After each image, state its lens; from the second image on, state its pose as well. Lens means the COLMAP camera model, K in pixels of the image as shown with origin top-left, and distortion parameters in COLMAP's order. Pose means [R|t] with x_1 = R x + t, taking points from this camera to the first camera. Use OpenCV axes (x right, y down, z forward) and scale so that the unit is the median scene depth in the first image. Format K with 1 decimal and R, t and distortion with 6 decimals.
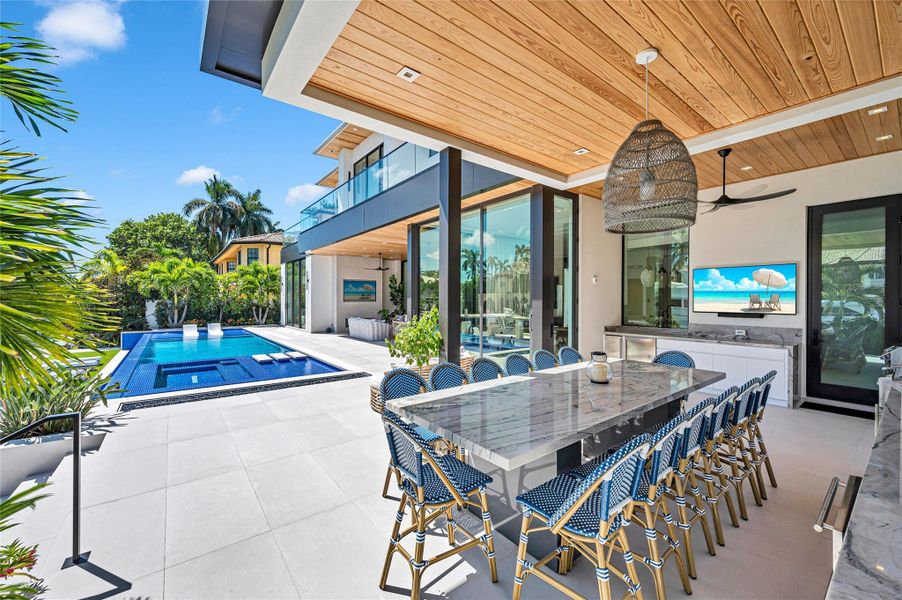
lens RADIAL K [[362.5, 0, 451.3], [0, 362.5, 301.1], [0, 0, 1]] dist [-0.000557, -0.000256]
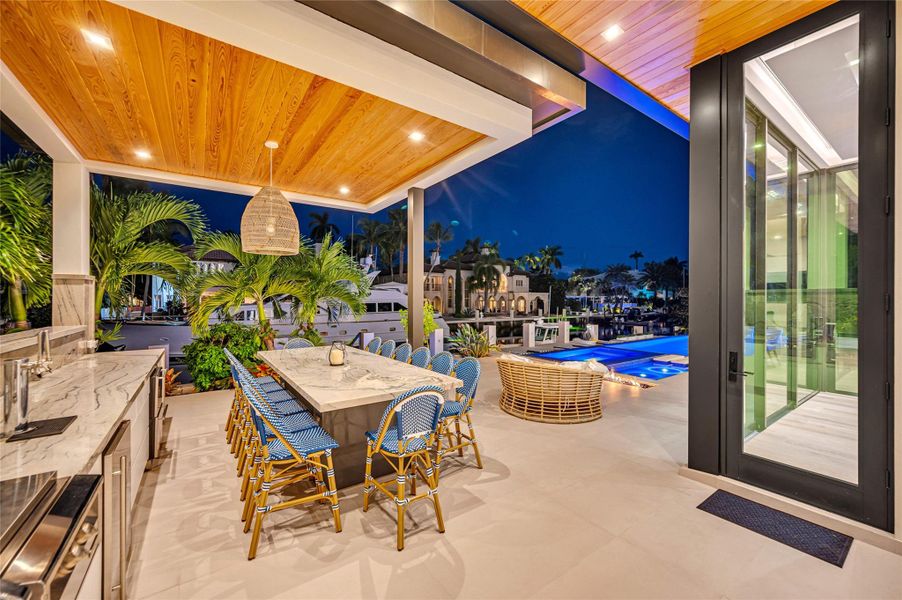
lens RADIAL K [[354.6, 0, 451.7], [0, 354.6, 299.3], [0, 0, 1]] dist [-0.000674, 0.000114]
pose [[-0.044566, -0.000042, -0.999006, 0.236927], [-0.008405, 0.999965, 0.000333, -0.000026], [0.998971, 0.008411, -0.044565, 0.214252]]
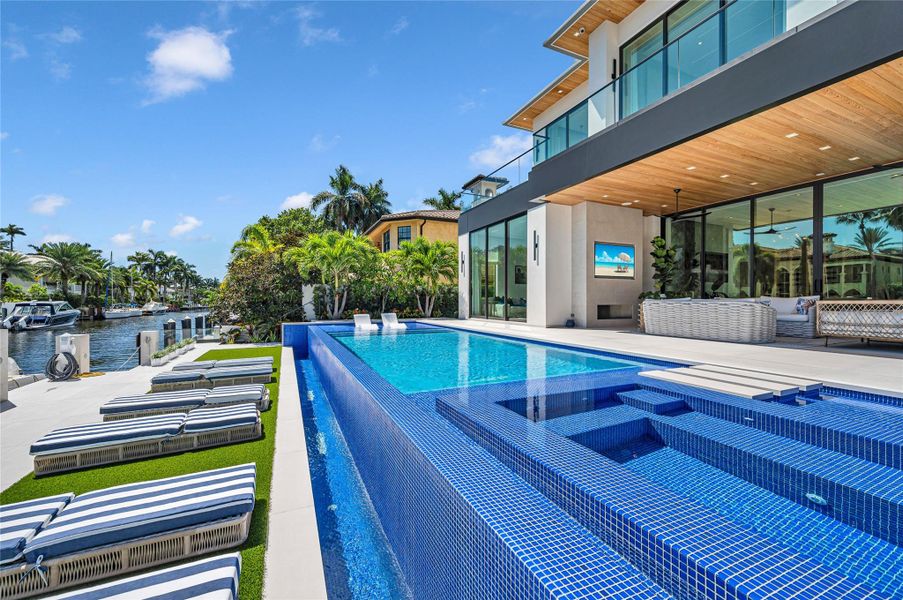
lens RADIAL K [[362.9, 0, 451.8], [0, 362.9, 301.1], [0, 0, 1]] dist [-0.000557, -0.000256]
pose [[0.974180, -0.003209, -0.225751, -0.327295], [0.002166, 0.999986, -0.004869, 0.036910], [0.225763, 0.004254, 0.974173, 0.282750]]
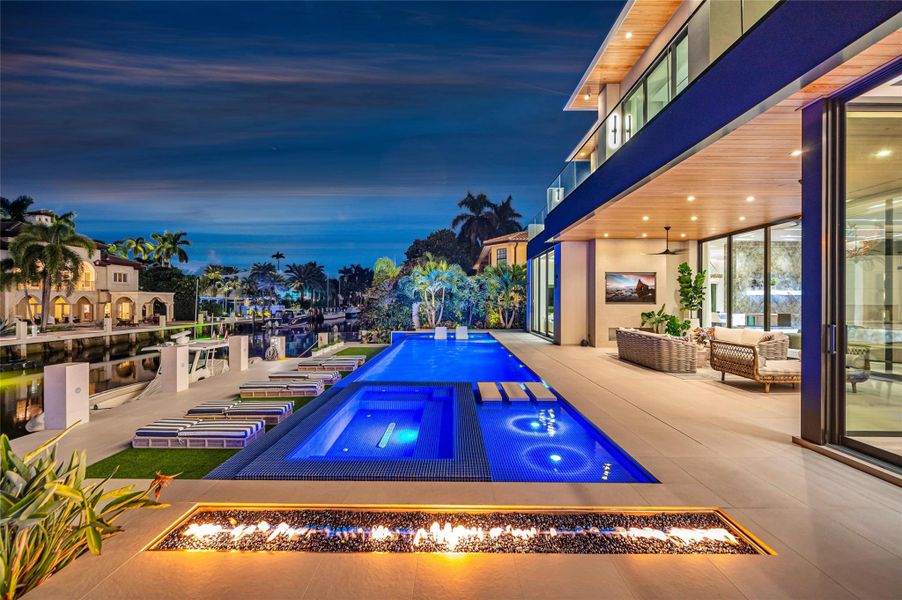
lens RADIAL K [[354.6, 0, 451.7], [0, 354.6, 299.3], [0, 0, 1]] dist [-0.000674, 0.000114]
pose [[0.789260, -0.005181, -0.614038, -0.090566], [-0.001497, 0.999945, -0.010361, 0.000723], [0.614058, 0.009097, 0.789209, 0.220828]]
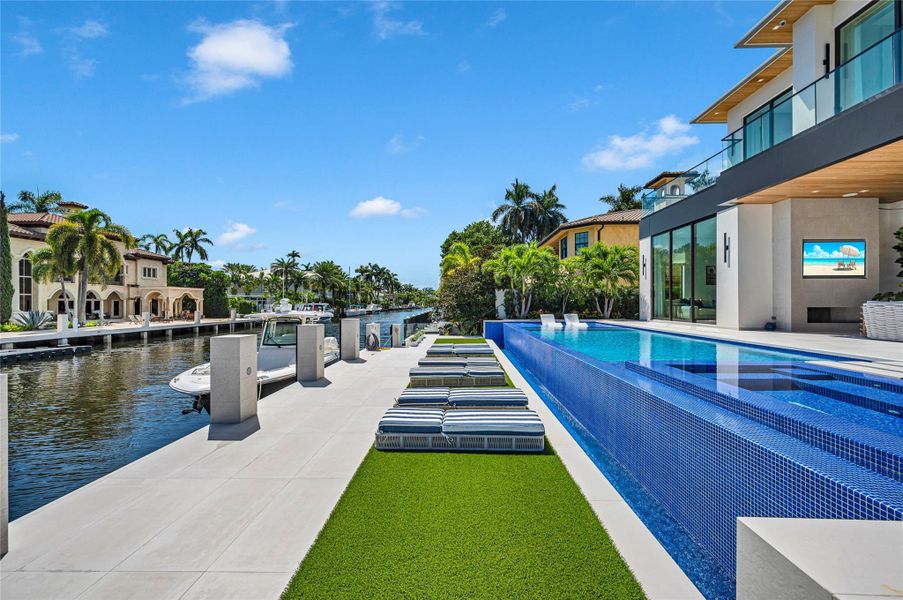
lens RADIAL K [[362.9, 0, 451.8], [0, 362.9, 301.1], [0, 0, 1]] dist [-0.000557, -0.000256]
pose [[0.774479, -0.006865, -0.632562, -0.303297], [-0.000310, 0.999937, -0.011232, 0.037787], [0.632599, 0.008896, 0.774428, 0.162066]]
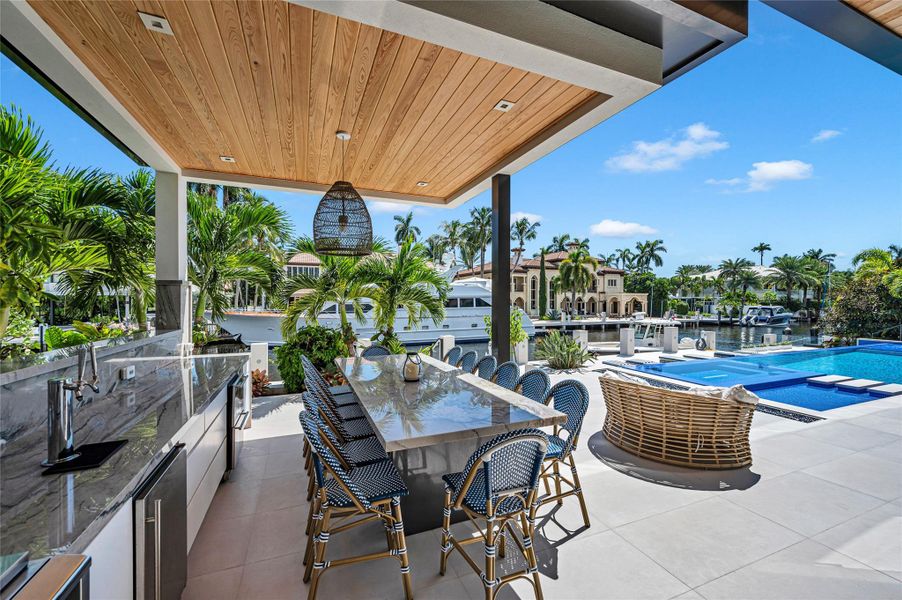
lens RADIAL K [[362.5, 0, 451.3], [0, 362.5, 301.1], [0, 0, 1]] dist [-0.000557, -0.000256]
pose [[-0.267156, 0.001856, -0.963651, 0.209586], [-0.009415, 0.999945, 0.004536, -0.002488], [0.963607, 0.010285, -0.267124, 0.207641]]
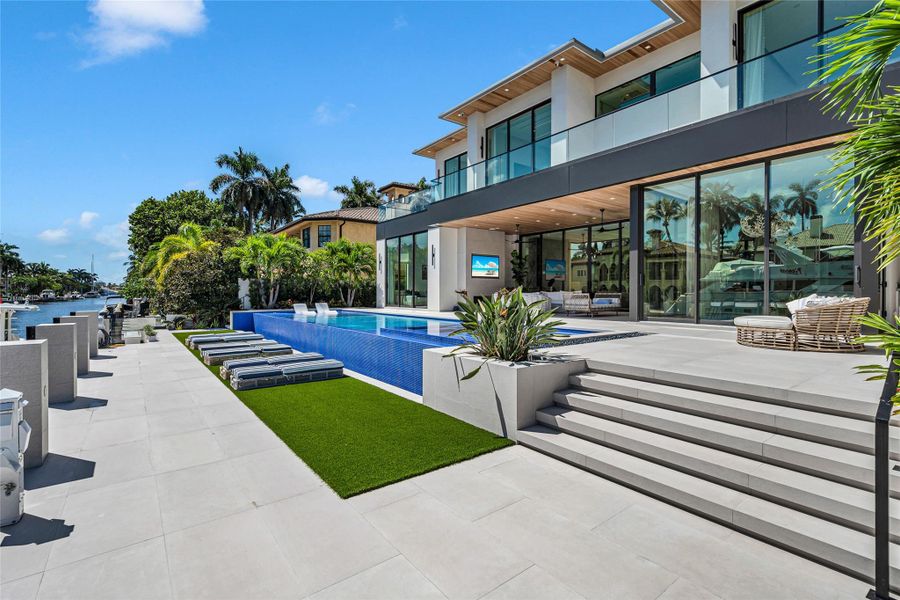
lens RADIAL K [[411.9, 0, 453.9], [0, 411.9, 295.1], [0, 0, 1]] dist [-0.000213, -0.000093]
pose [[0.999996, -0.001973, -0.001966, -0.282304], [0.001975, 0.999998, 0.000973, 0.037267], [0.001964, -0.000976, 0.999998, -0.042985]]
